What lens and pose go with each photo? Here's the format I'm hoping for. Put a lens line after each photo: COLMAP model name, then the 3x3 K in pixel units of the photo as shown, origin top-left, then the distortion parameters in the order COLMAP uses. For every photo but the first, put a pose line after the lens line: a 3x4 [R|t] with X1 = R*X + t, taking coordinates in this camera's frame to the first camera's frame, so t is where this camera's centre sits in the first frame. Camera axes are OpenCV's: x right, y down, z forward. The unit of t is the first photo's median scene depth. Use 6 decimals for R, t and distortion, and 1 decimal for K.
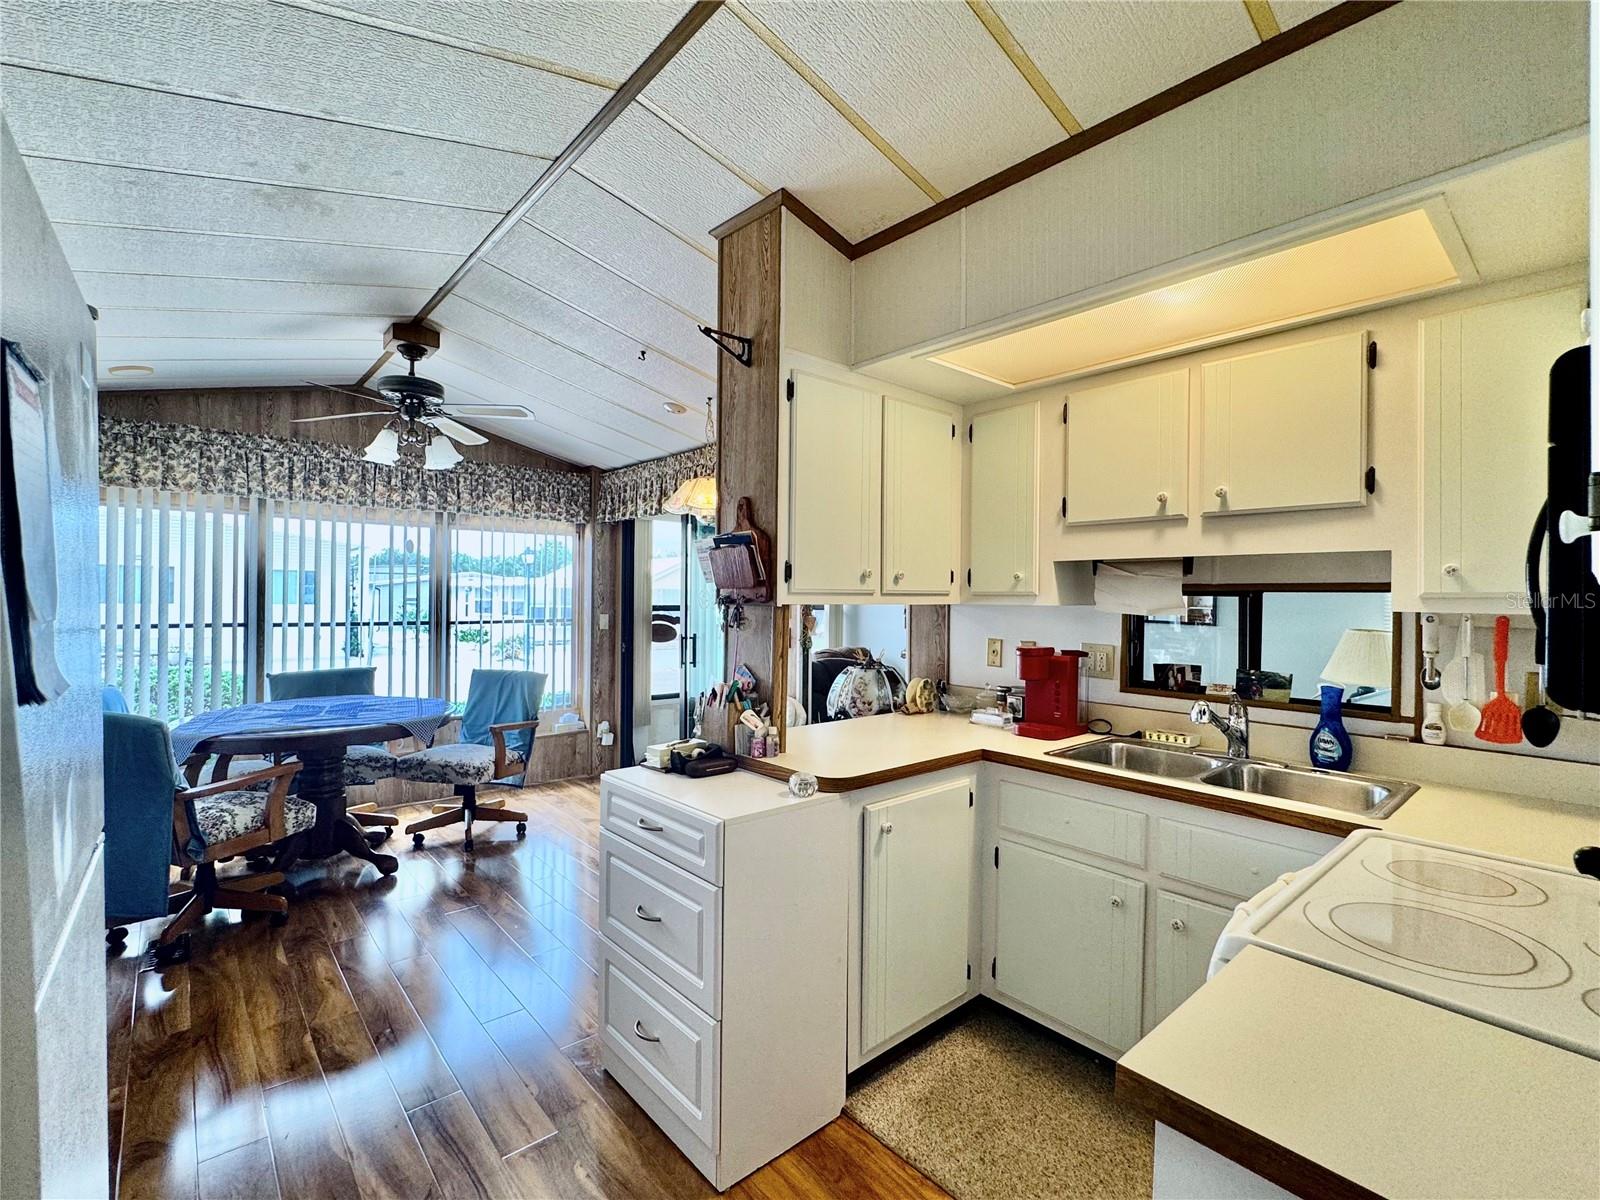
lens RADIAL K [[720.4, 0, 800.4], [0, 720.4, 596.6], [0, 0, 1]] dist [0.001416, 0.000232]
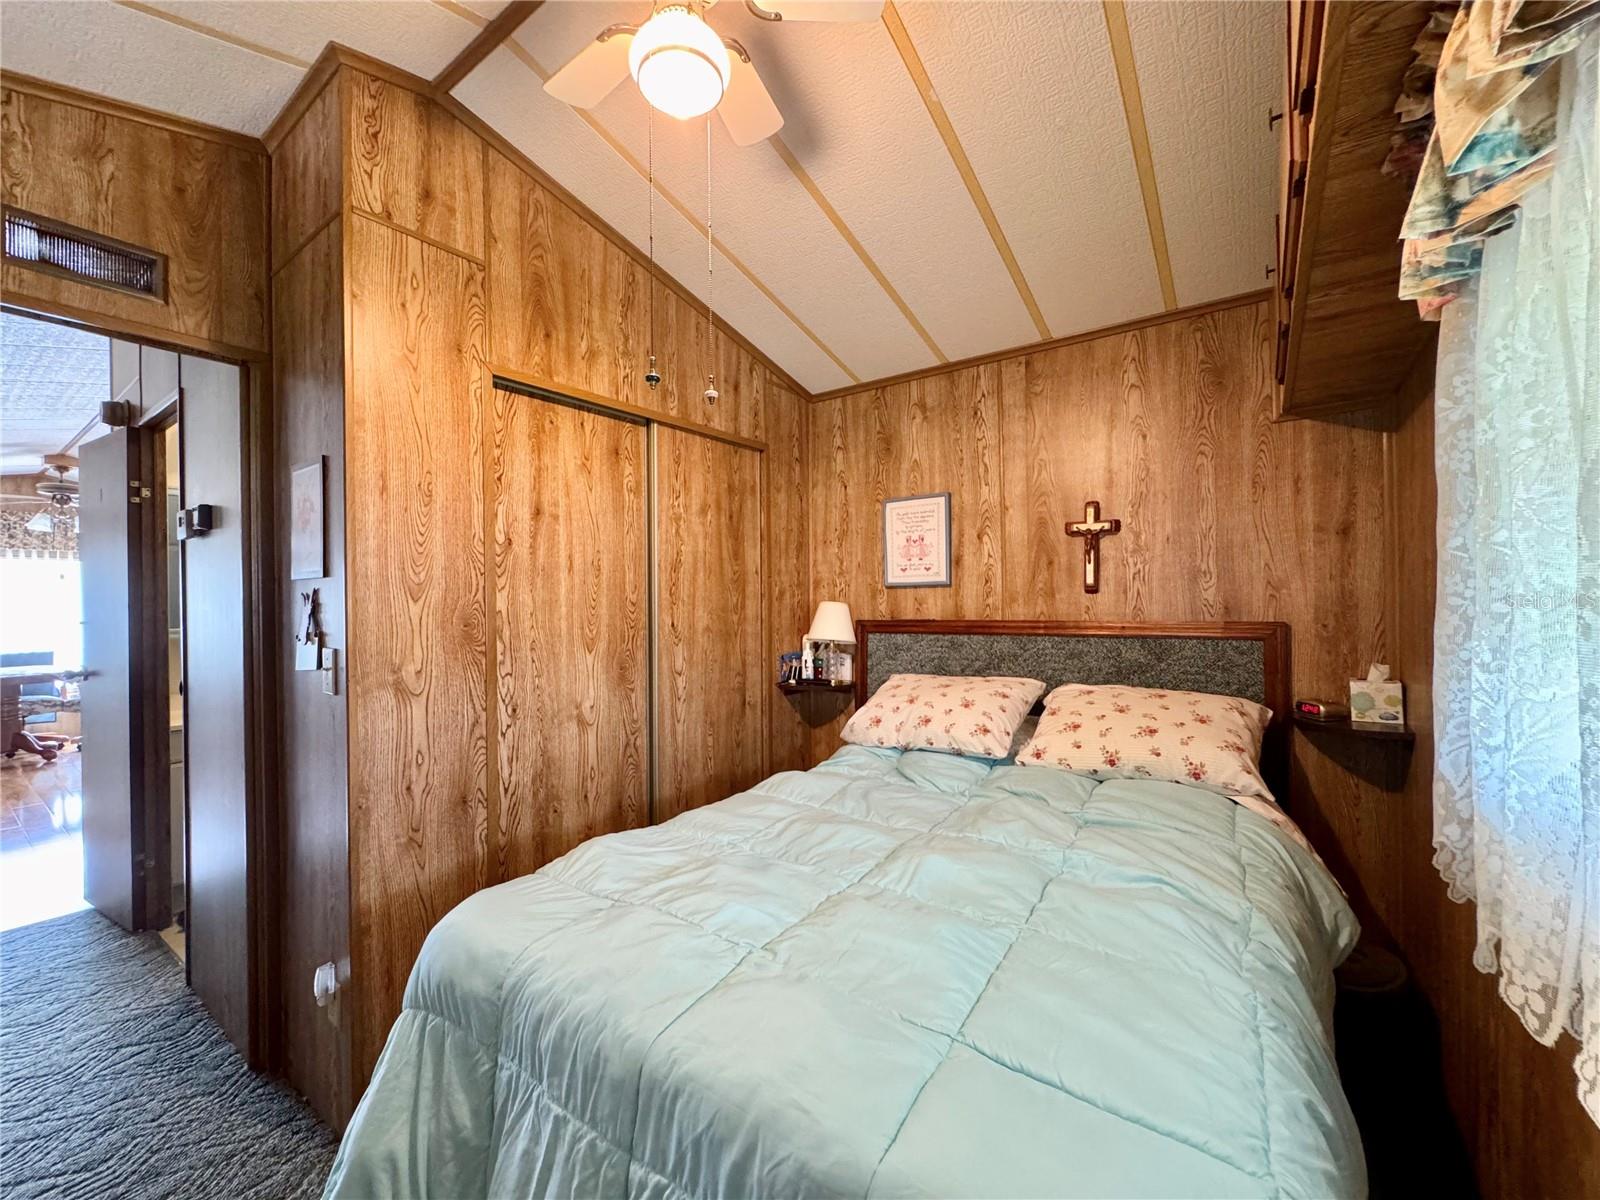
lens RADIAL K [[639.7, 0, 798.8], [0, 639.7, 600.0], [0, 0, 1]] dist [-0.005595, 0.001060]
pose [[0.973011, -0.012393, 0.230427, 0.435809], [0.012799, 0.999918, -0.000269, 0.005848], [-0.230405, 0.003211, 0.973090, -0.477962]]
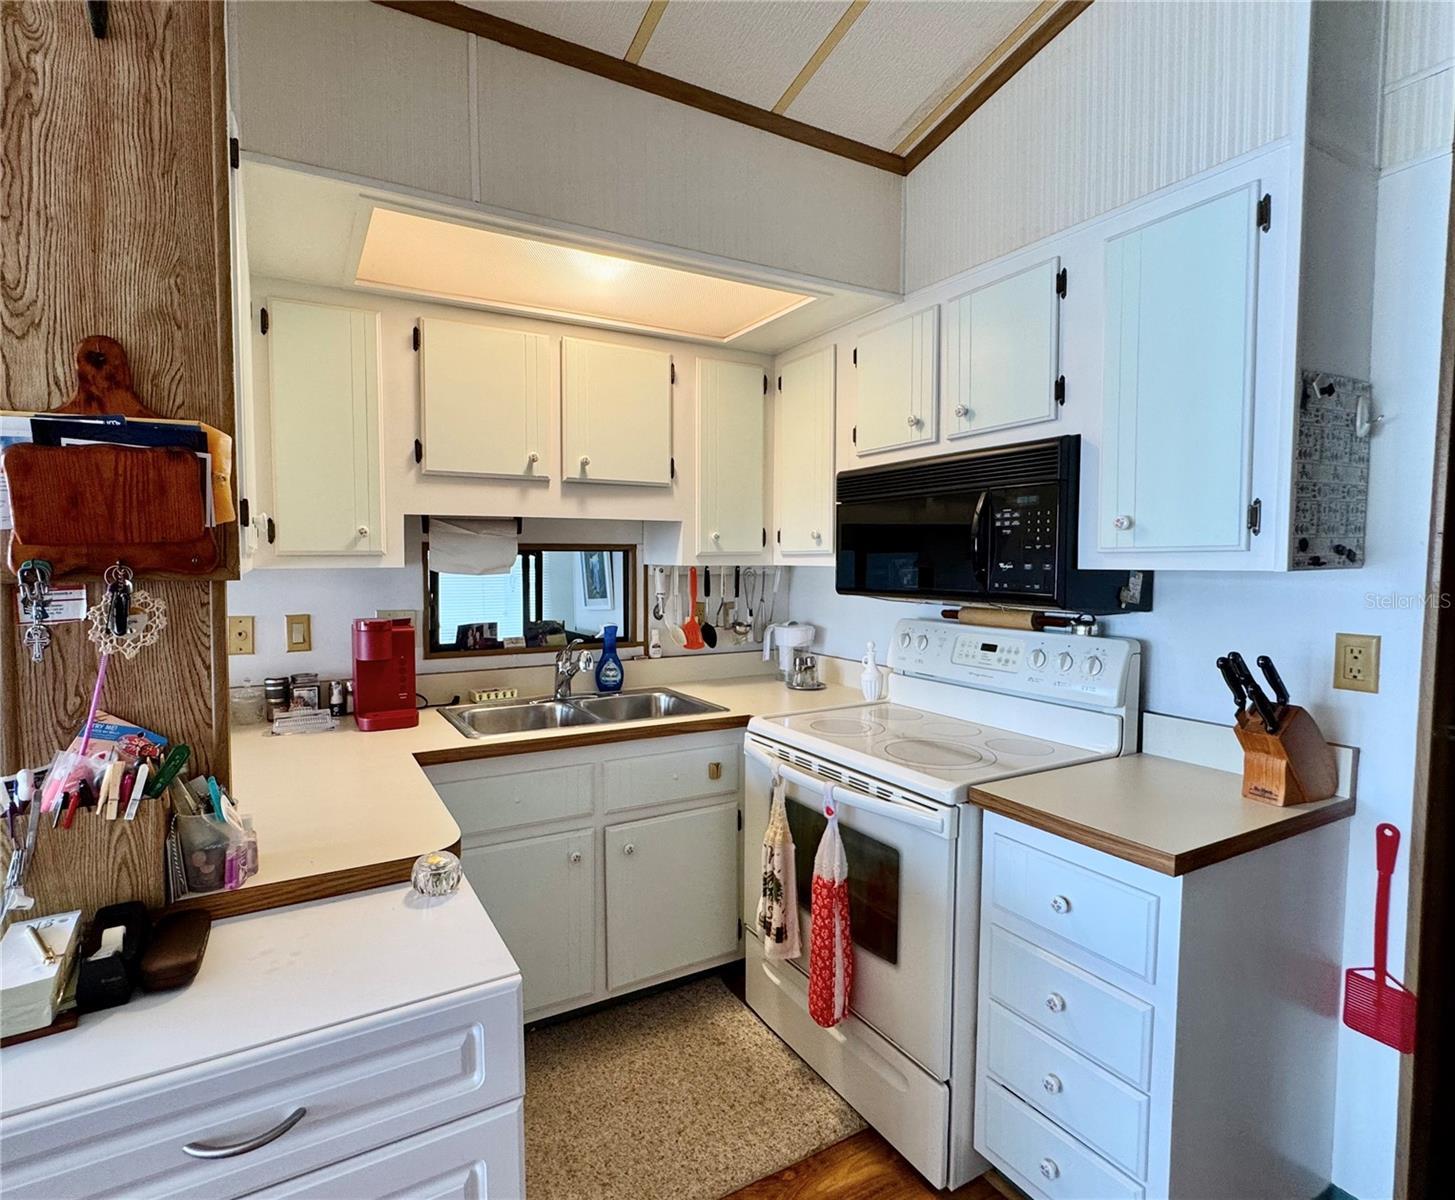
lens RADIAL K [[705.3, 0, 726.5], [0, 705.3, 593.2], [0, 0, 1]] dist [0.001499, -0.000595]
pose [[0.226713, -0.058302, 0.972215, -0.420733], [0.003546, 0.998250, 0.059036, -0.005352], [-0.973955, -0.009937, 0.226522, 0.526312]]
